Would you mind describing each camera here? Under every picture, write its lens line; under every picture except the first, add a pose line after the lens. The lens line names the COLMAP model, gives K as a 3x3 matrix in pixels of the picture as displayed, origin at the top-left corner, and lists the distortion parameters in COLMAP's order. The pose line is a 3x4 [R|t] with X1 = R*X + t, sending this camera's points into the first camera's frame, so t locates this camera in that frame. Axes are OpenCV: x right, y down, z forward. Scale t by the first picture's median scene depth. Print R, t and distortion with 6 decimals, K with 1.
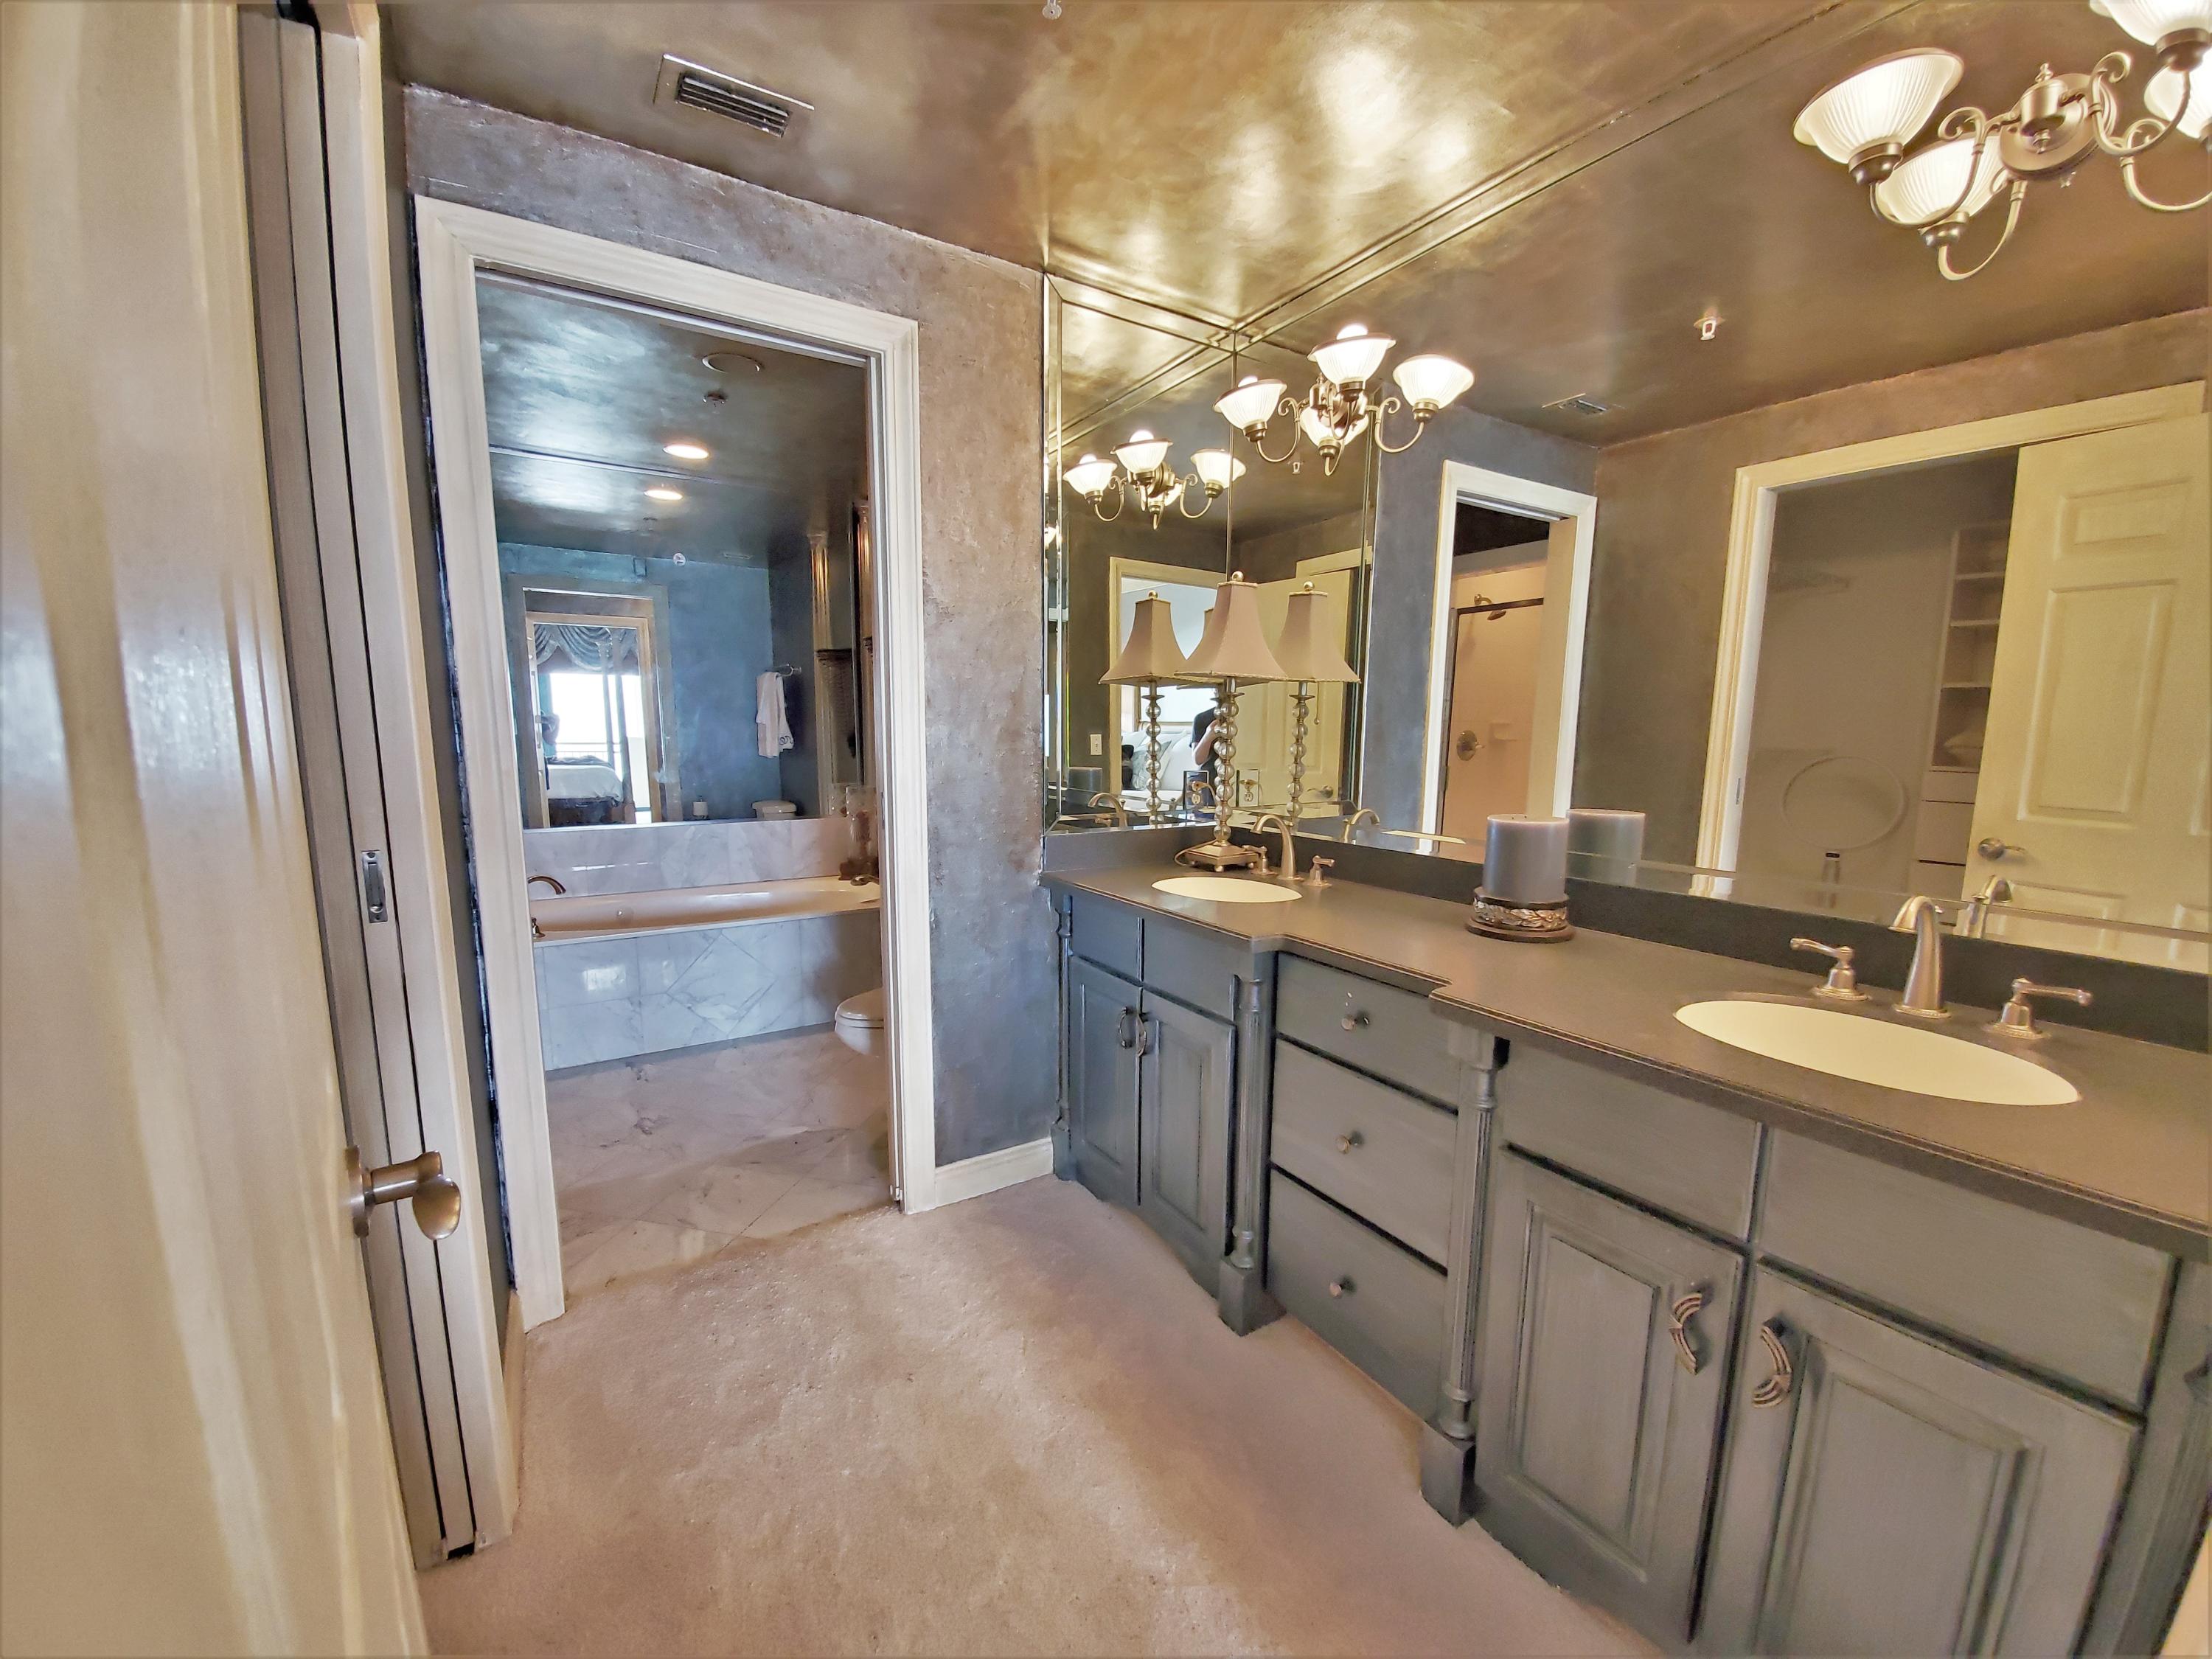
lens RADIAL K [[890.2, 0, 1116.4], [0, 890.2, 847.5], [0, 0, 1]] dist [-0.003460, -0.007209]
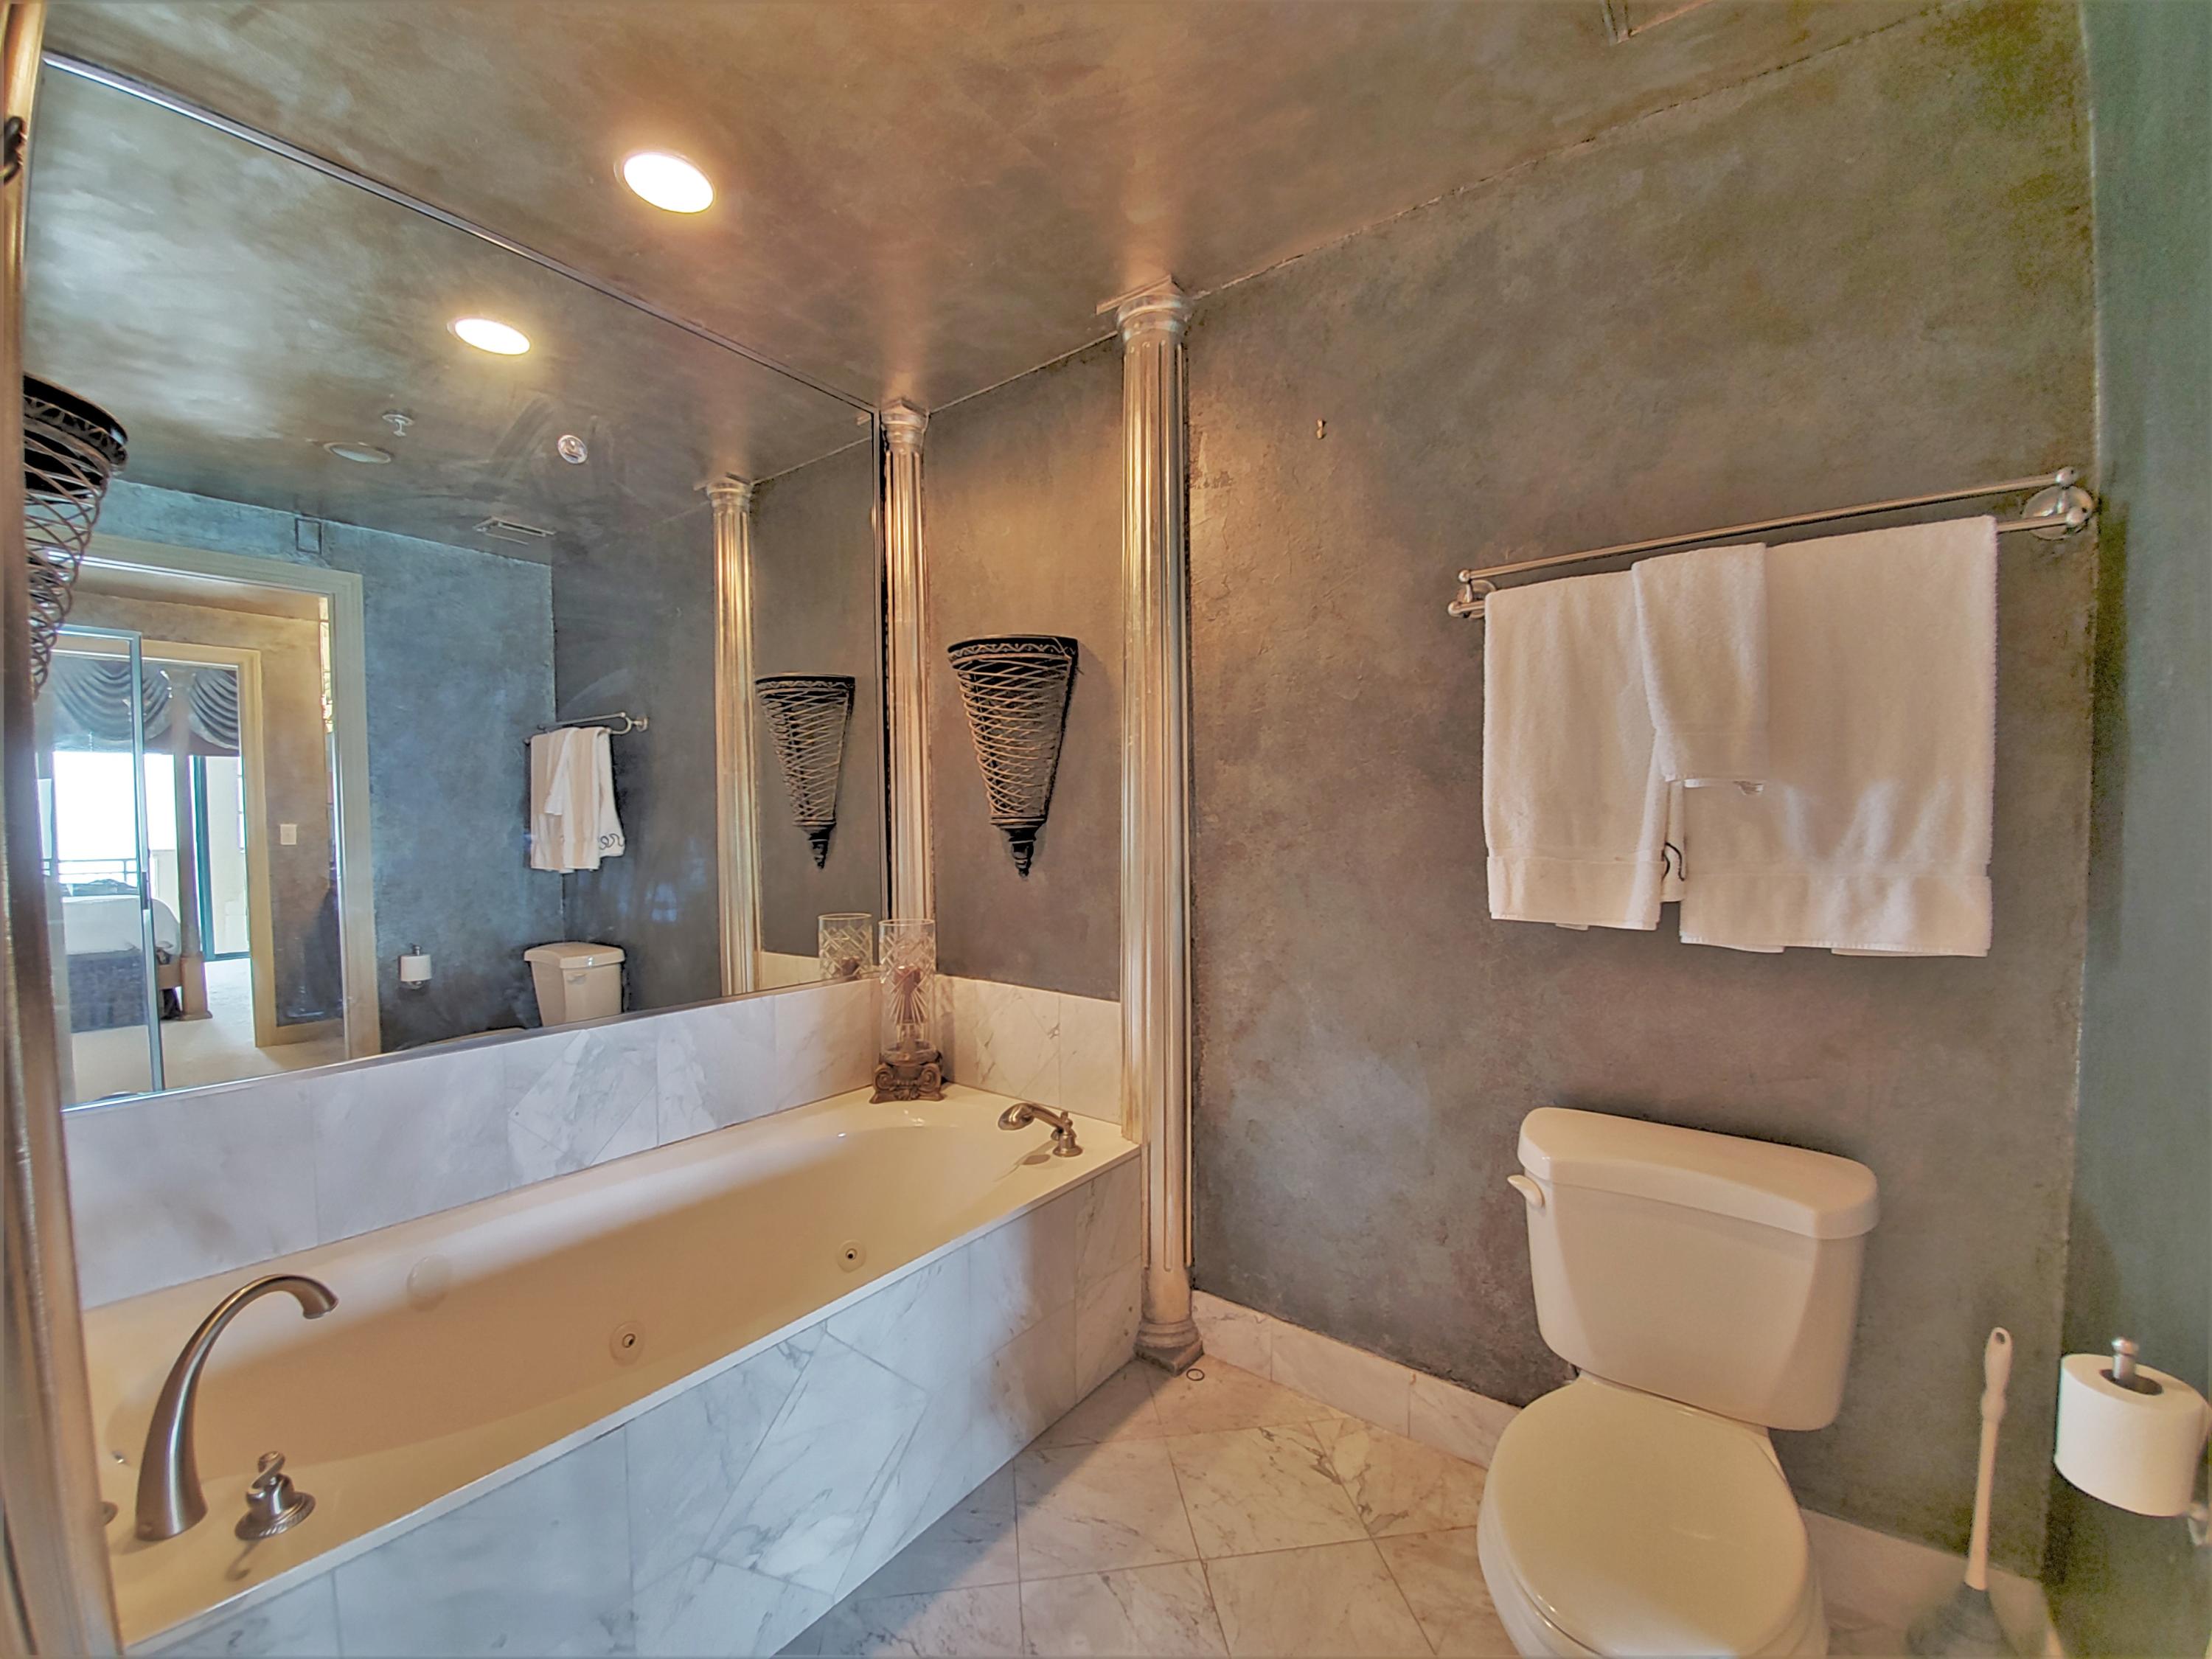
lens RADIAL K [[890.2, 0, 1098.6], [0, 890.2, 837.7], [0, 0, 1]] dist [-0.003460, -0.007209]
pose [[0.937627, -0.033958, 0.345979, -0.368191], [0.071363, 0.992825, -0.095952, -0.058460], [-0.340238, 0.114657, 0.933323, 0.457424]]
